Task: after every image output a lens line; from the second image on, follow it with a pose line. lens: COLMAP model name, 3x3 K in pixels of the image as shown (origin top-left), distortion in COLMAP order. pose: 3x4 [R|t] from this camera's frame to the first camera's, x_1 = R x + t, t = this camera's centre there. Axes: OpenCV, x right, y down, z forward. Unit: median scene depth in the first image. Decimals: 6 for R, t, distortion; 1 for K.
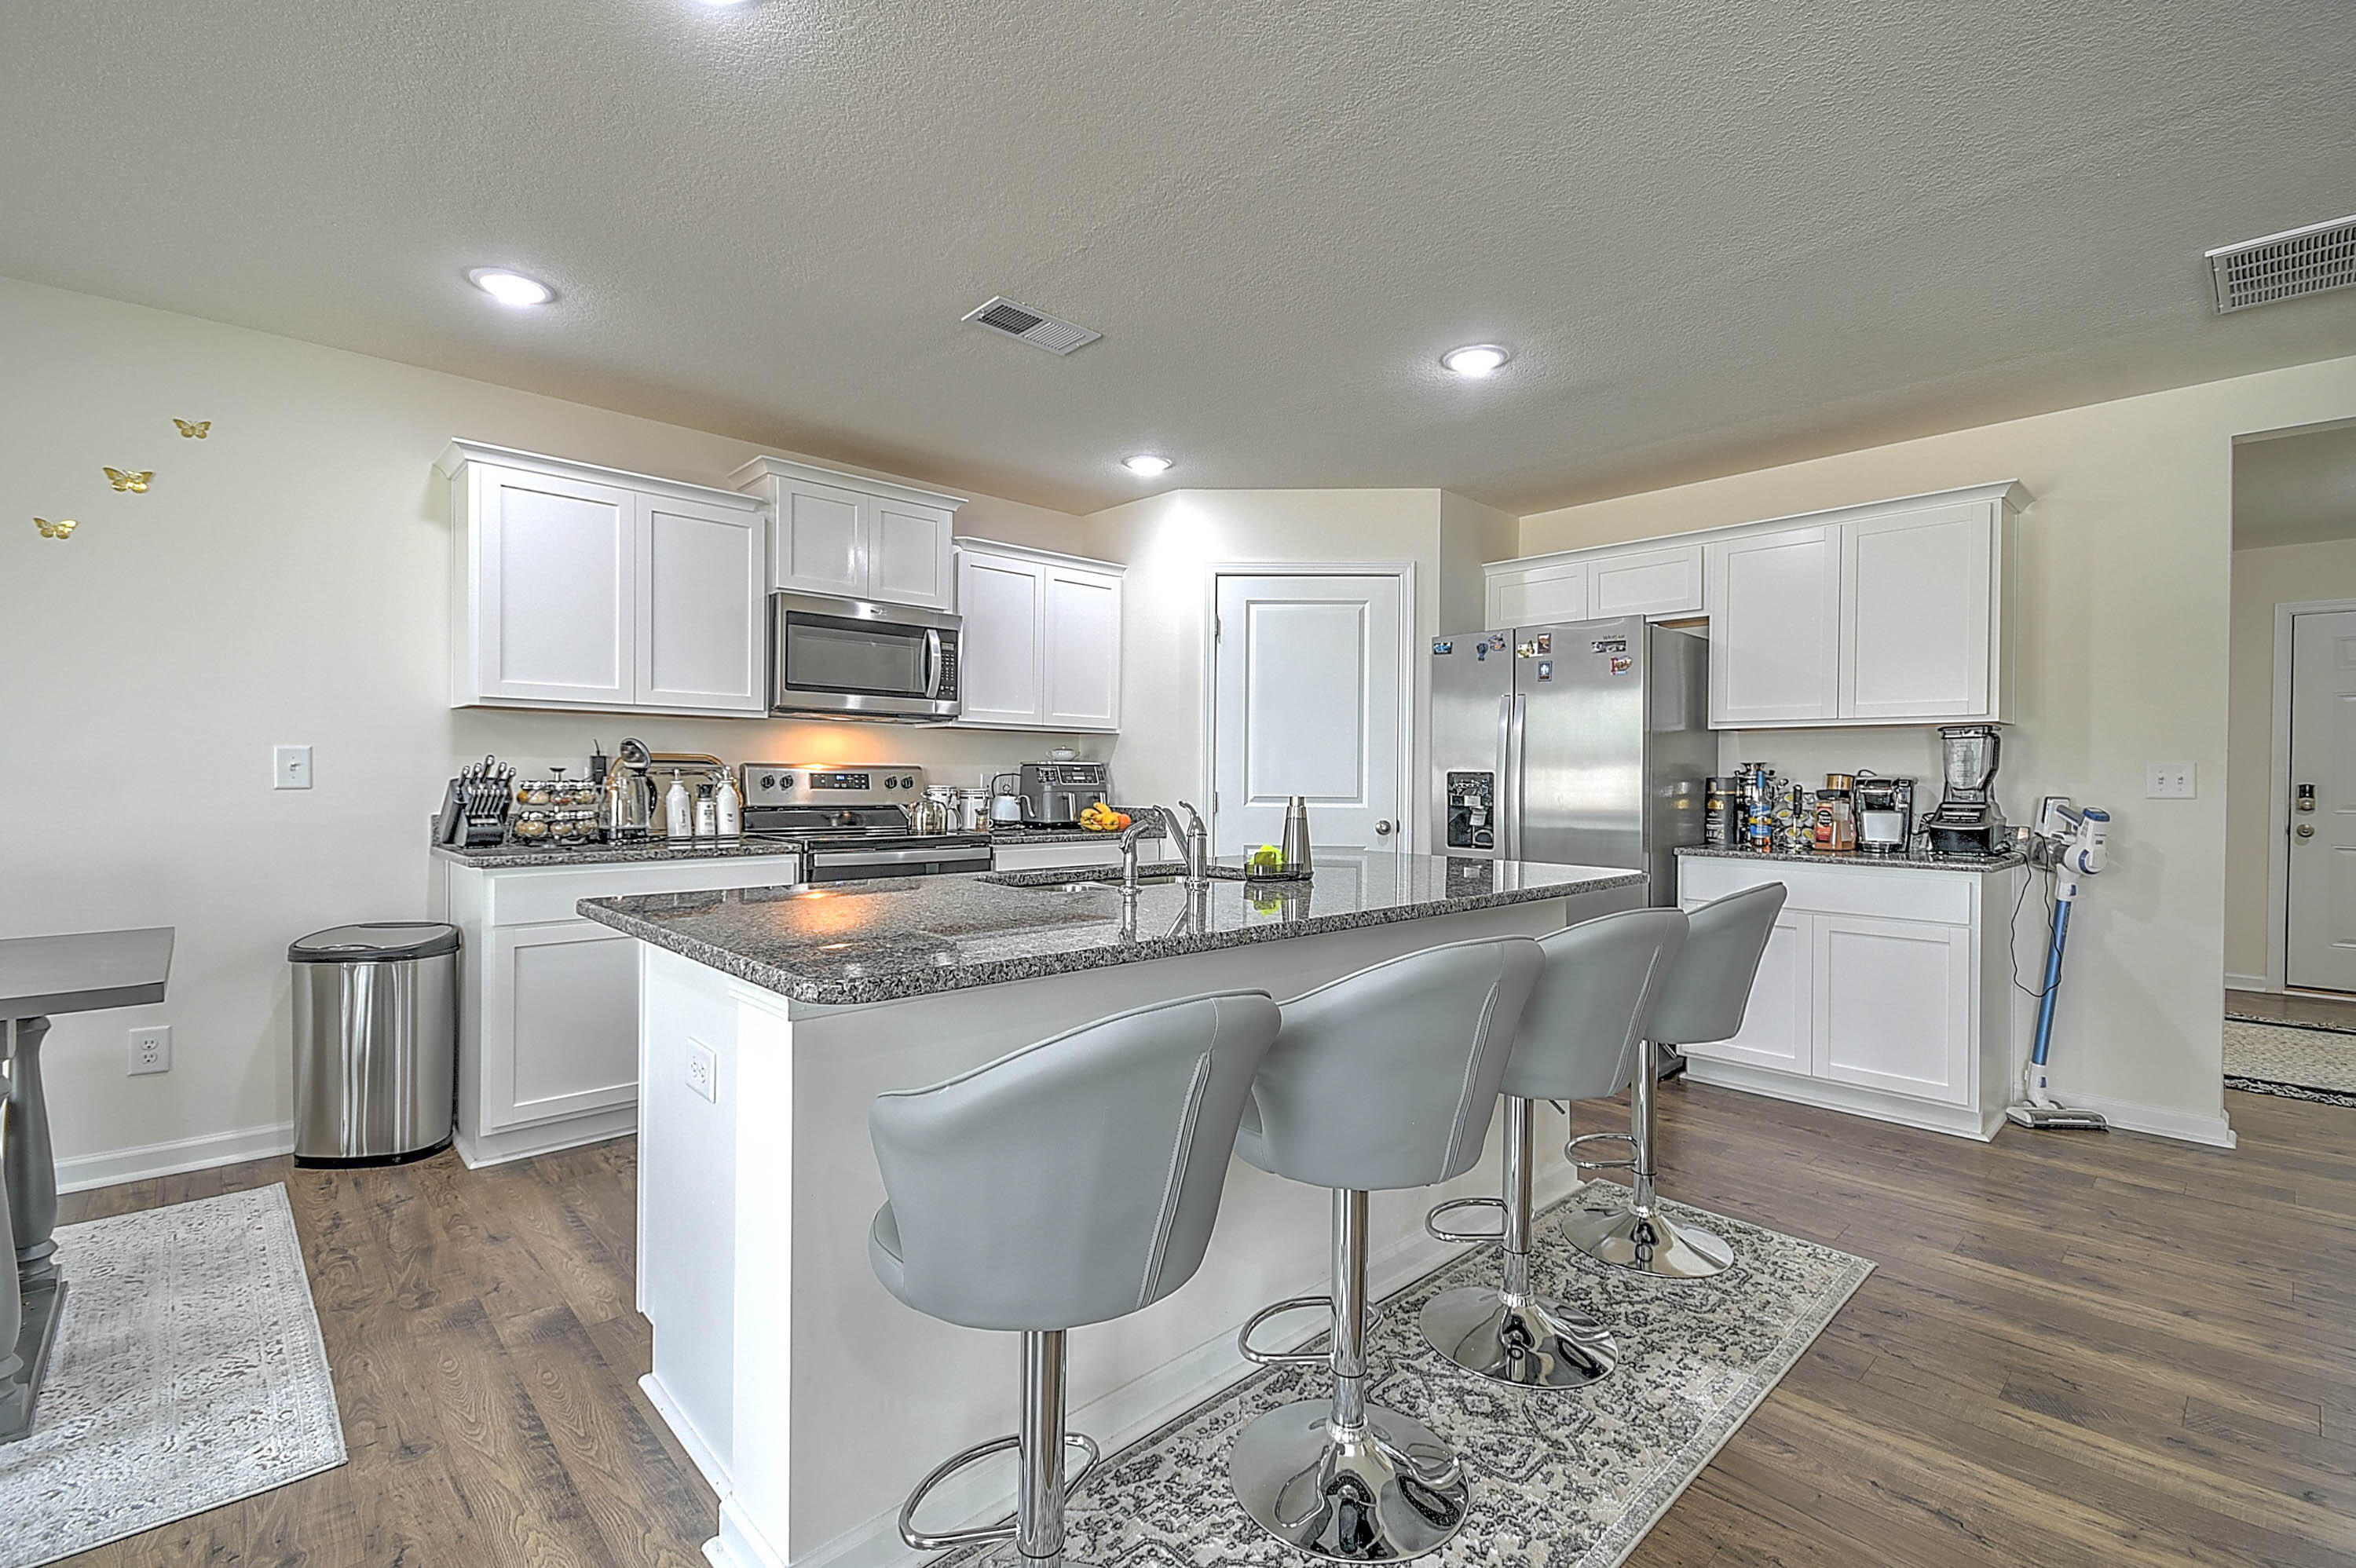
lens RADIAL K [[1035.2, 0, 1172.3], [0, 1035.2, 778.0], [0, 0, 1]] dist [0.011467, -0.002230]
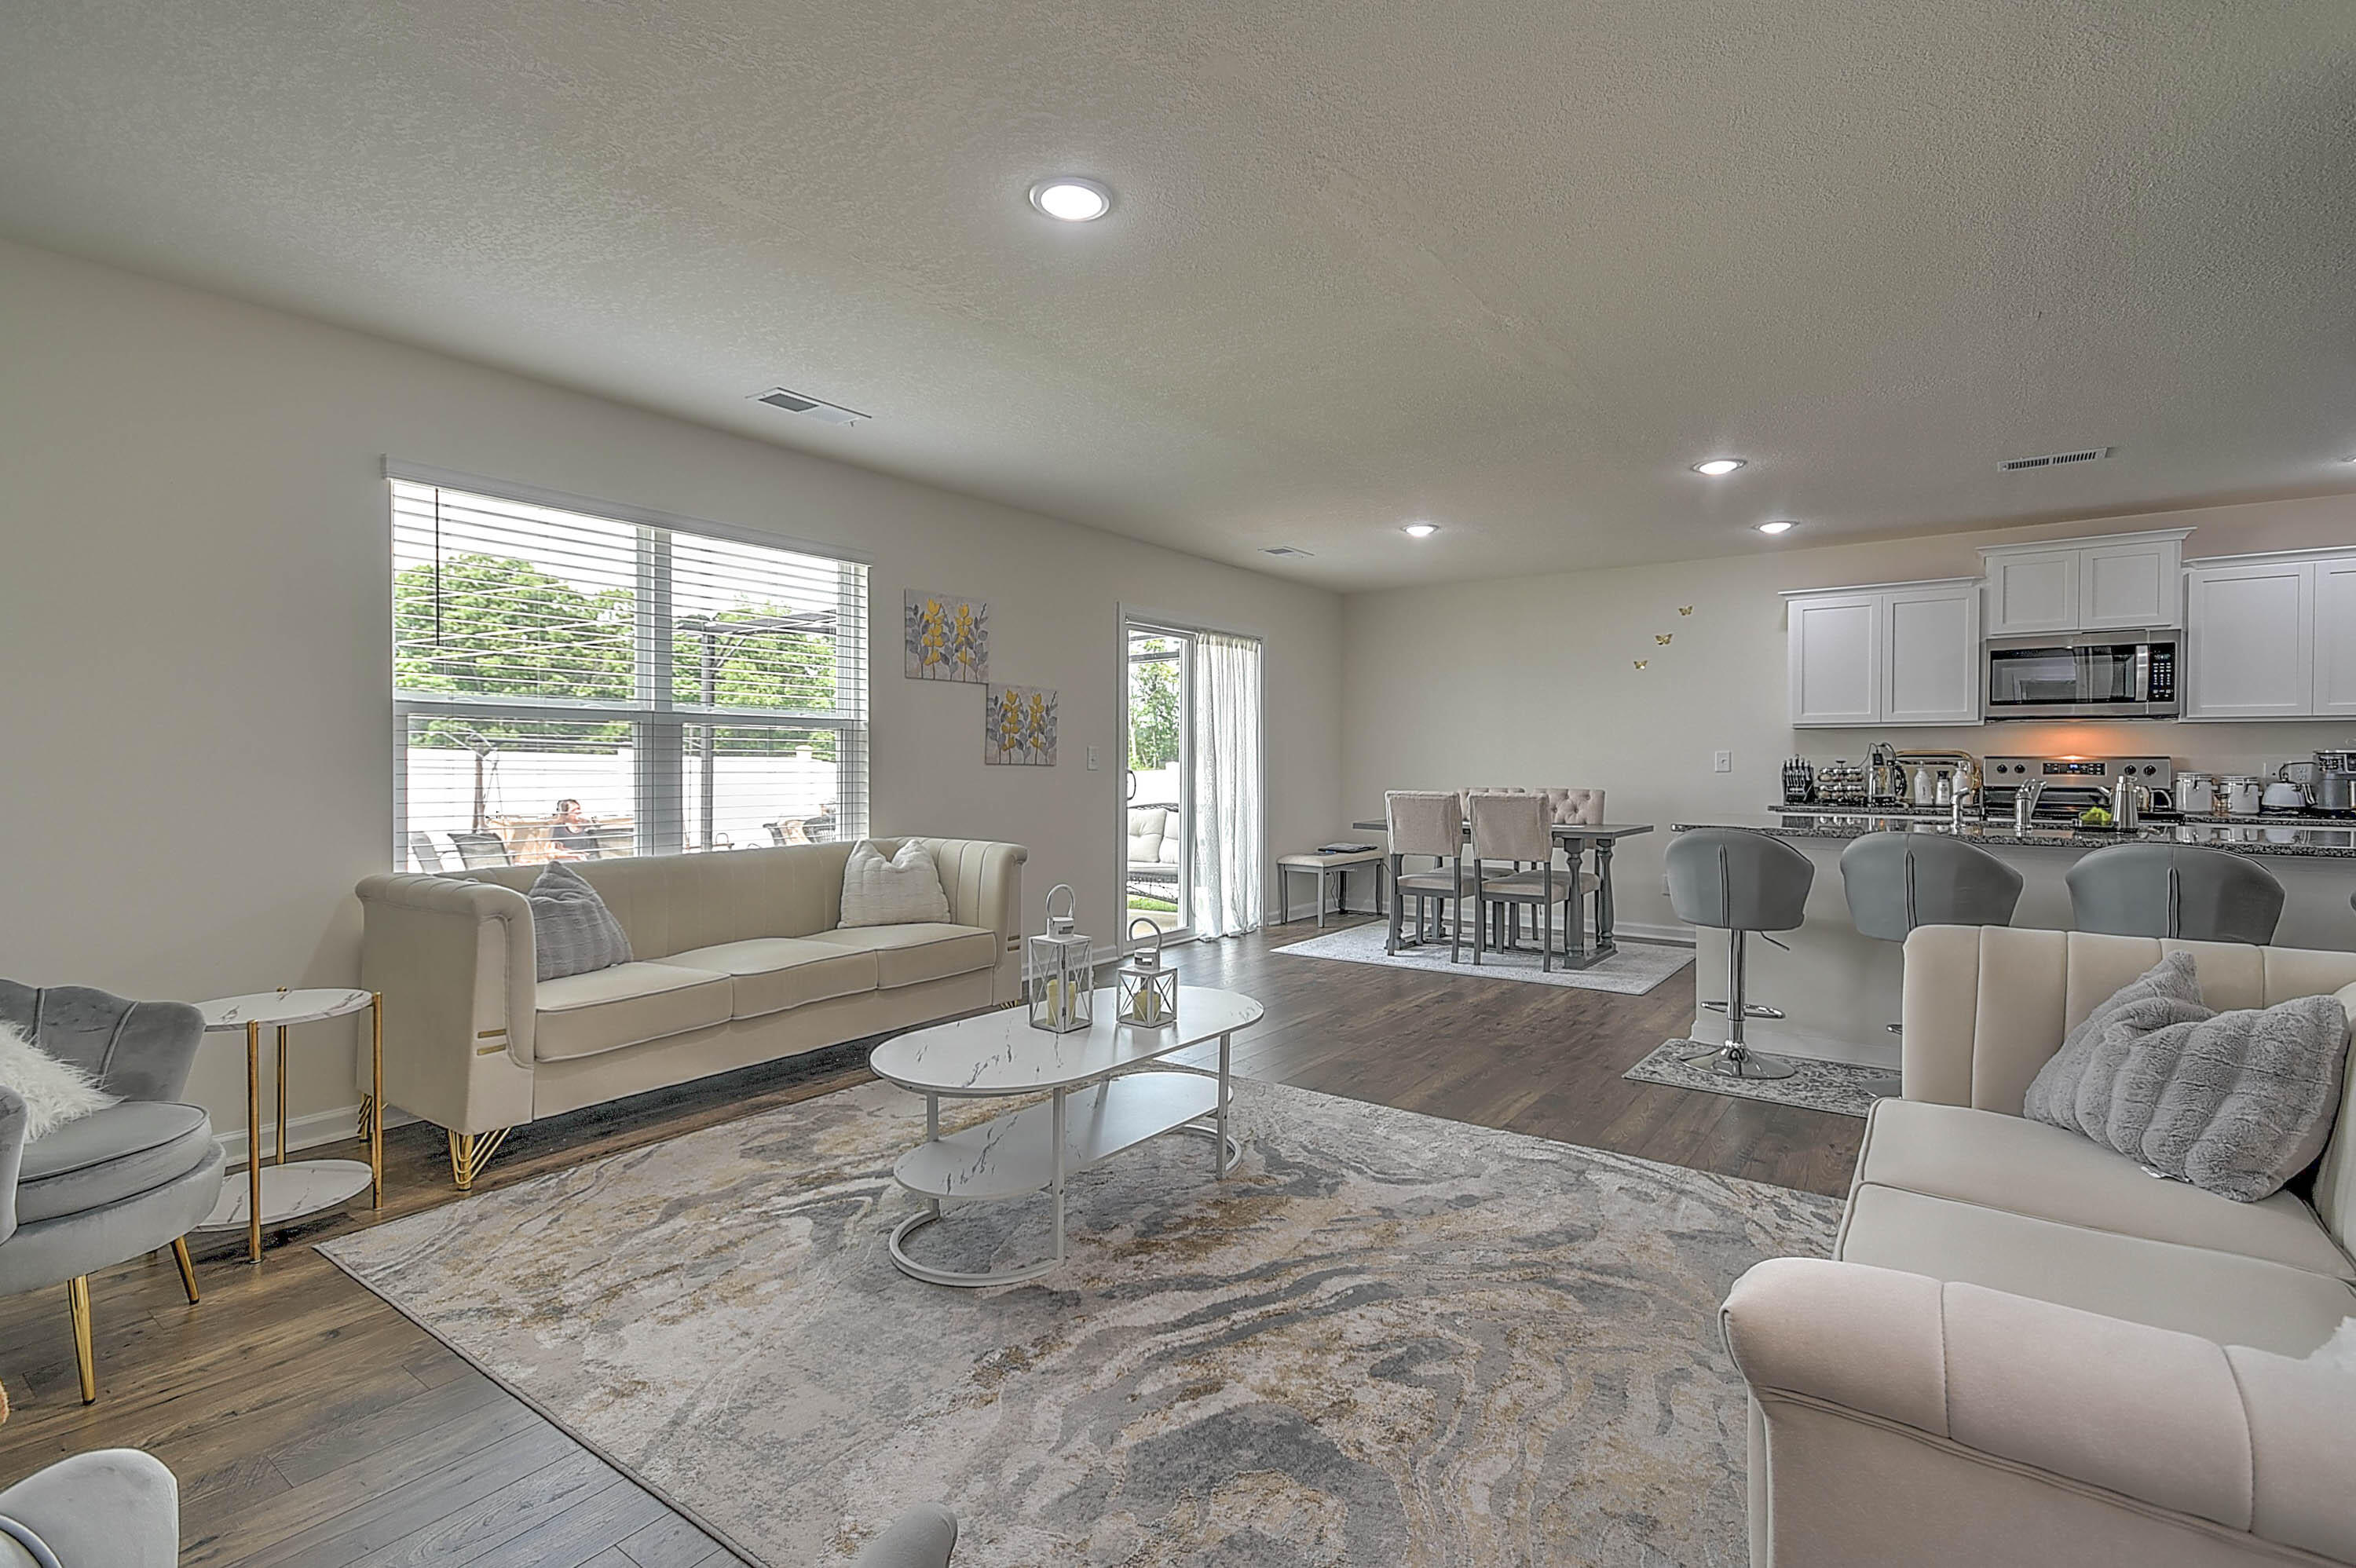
lens RADIAL K [[1113.2, 0, 1183.1], [0, 1113.2, 780.2], [0, 0, 1]] dist [0.016744, 0.000118]
pose [[0.196699, 0.008868, -0.980424, 0.944320], [-0.000746, 0.999960, 0.008895, 0.006232], [0.980464, -0.001018, 0.196697, -0.416049]]
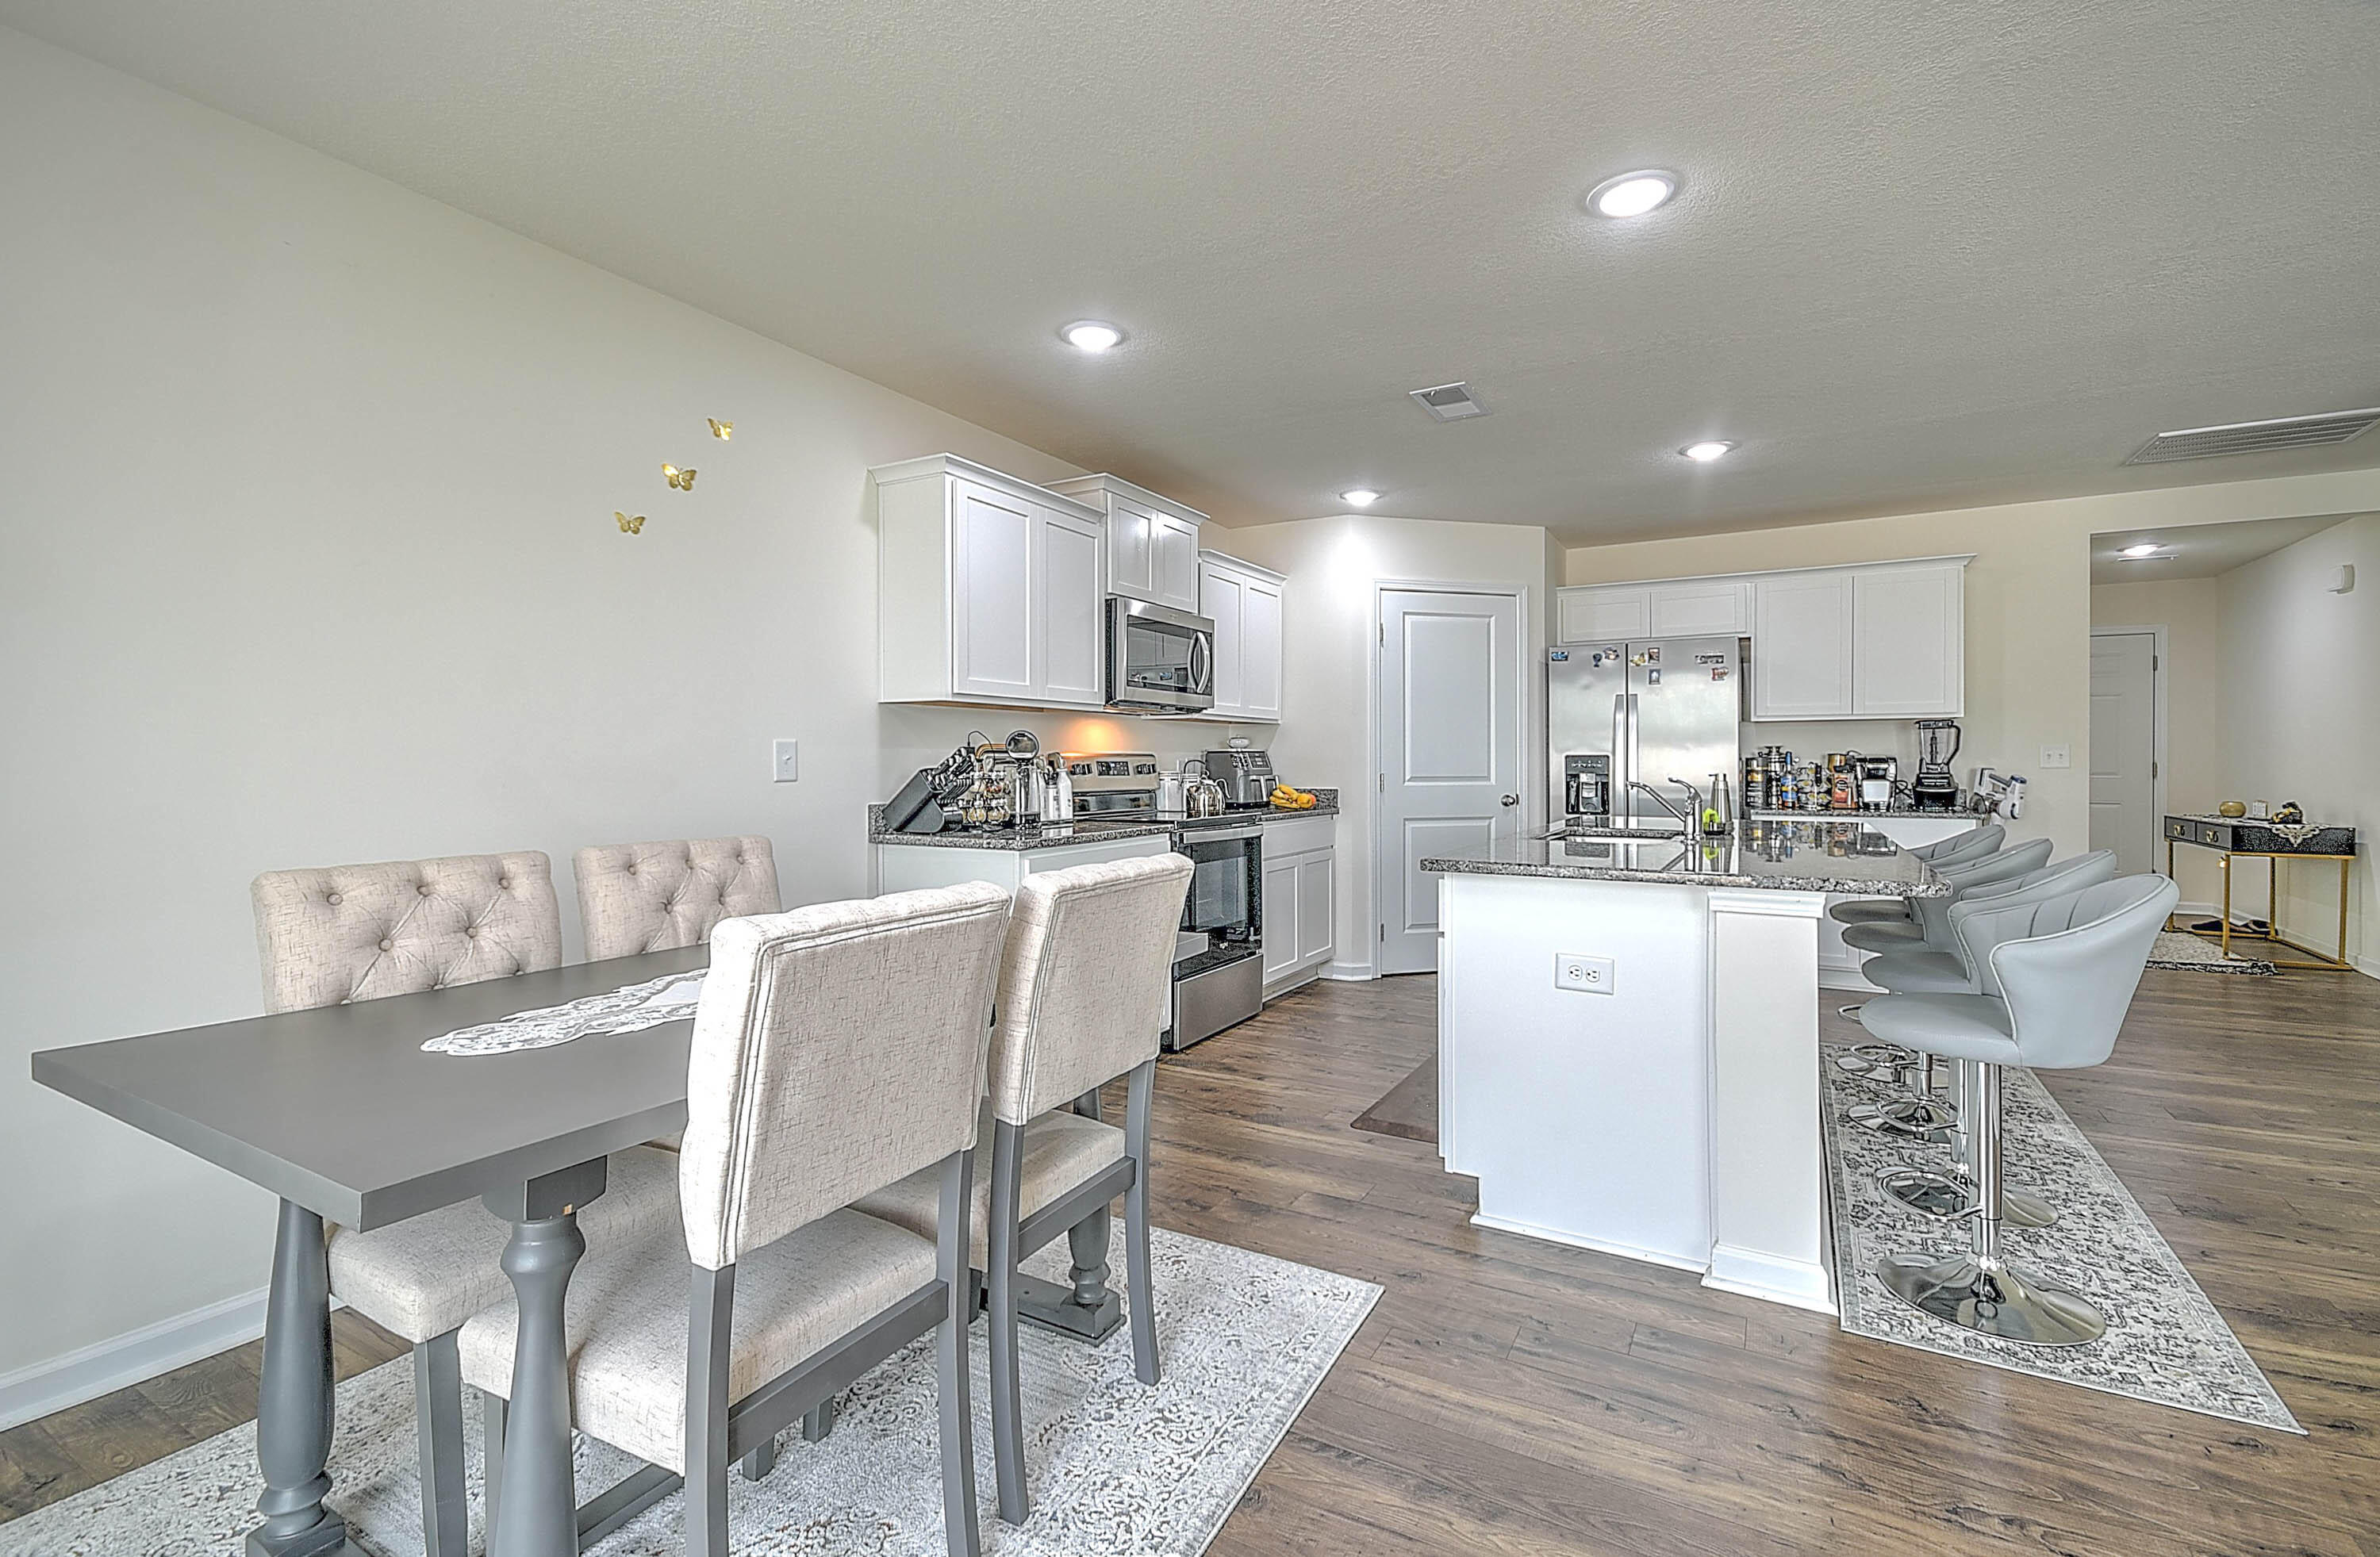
lens RADIAL K [[1039.7, 0, 1187.6], [0, 1039.7, 763.1], [0, 0, 1]] dist [0.002308, -0.000699]
pose [[0.956644, -0.011313, 0.291040, -0.631942], [0.010863, 0.999936, 0.003163, -0.005621], [-0.291057, 0.000136, 0.956706, -0.080481]]
